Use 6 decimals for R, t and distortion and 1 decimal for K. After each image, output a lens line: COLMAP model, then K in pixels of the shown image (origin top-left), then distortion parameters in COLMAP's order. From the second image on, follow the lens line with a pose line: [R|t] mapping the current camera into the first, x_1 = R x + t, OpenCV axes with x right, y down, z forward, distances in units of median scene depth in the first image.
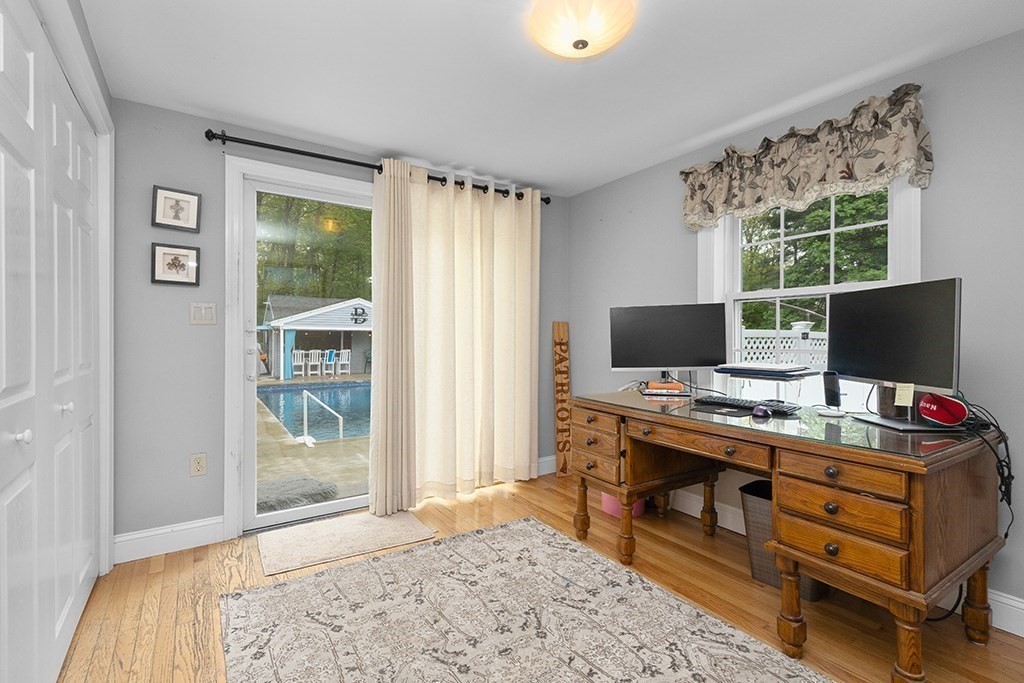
lens RADIAL K [[469.4, 0, 511.9], [0, 469.4, 340.0], [0, 0, 1]] dist [0.009221, -0.001876]
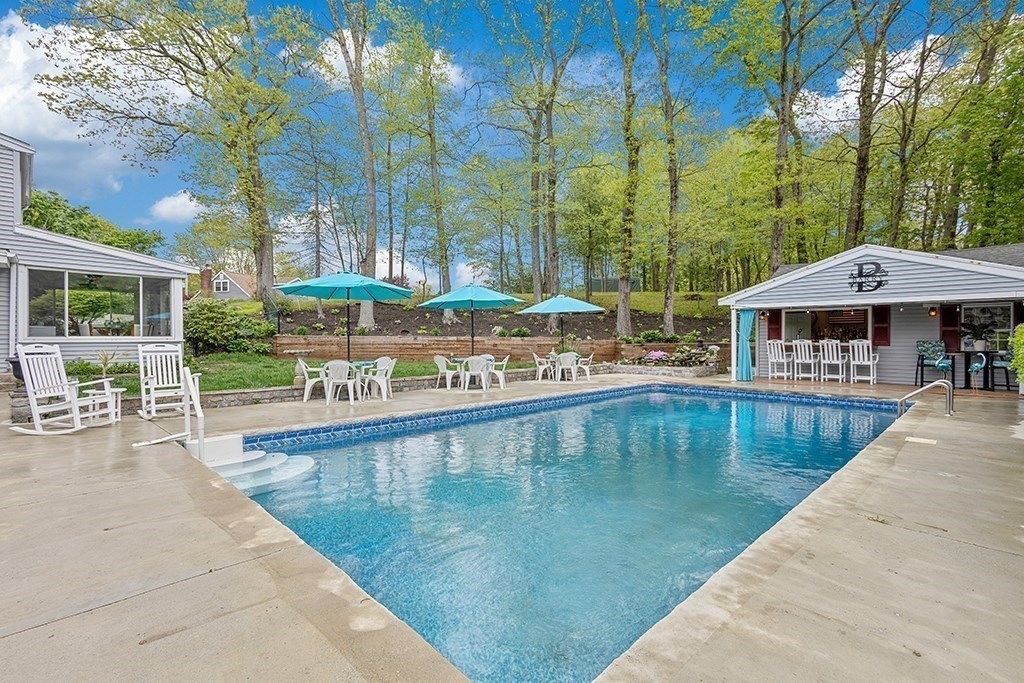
lens RADIAL K [[469.4, 0, 511.3], [0, 469.4, 339.1], [0, 0, 1]] dist [0.009221, -0.001876]
pose [[0.193174, -0.000595, -0.981164, 0.183736], [-0.003322, 0.999994, -0.001261, 0.031377], [0.981159, 0.003503, 0.193171, 0.697211]]
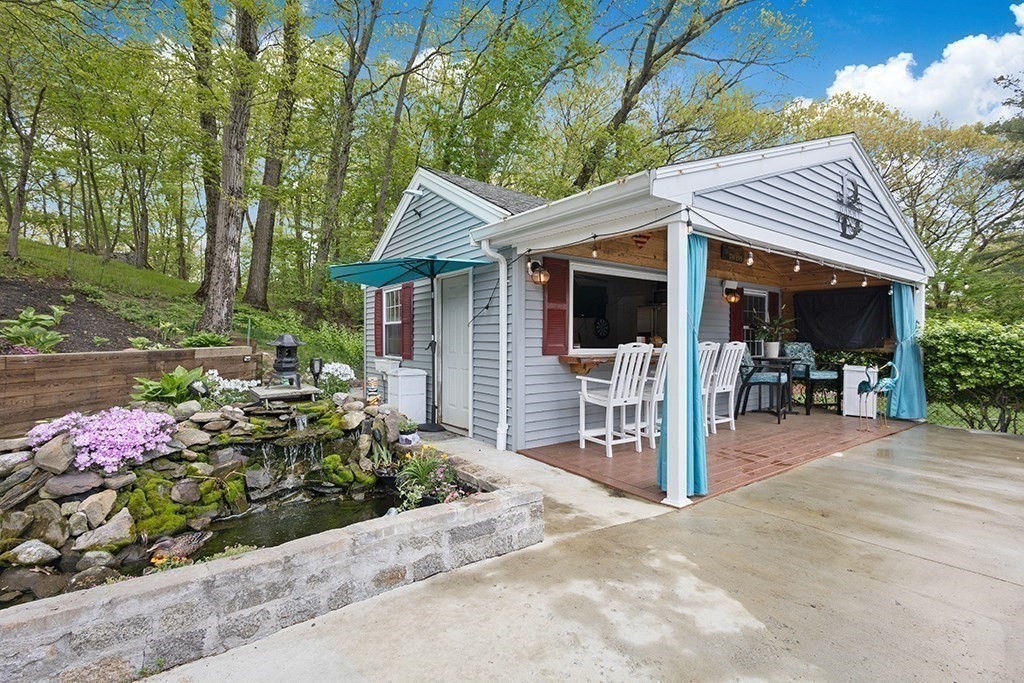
lens RADIAL K [[469.4, 0, 509.2], [0, 469.4, 342.5], [0, 0, 1]] dist [0.009221, -0.001876]
pose [[0.998790, 0.003697, 0.049040, -0.734854], [-0.003879, 0.999986, 0.003636, 0.027972], [-0.049026, -0.003821, 0.998790, 1.071111]]
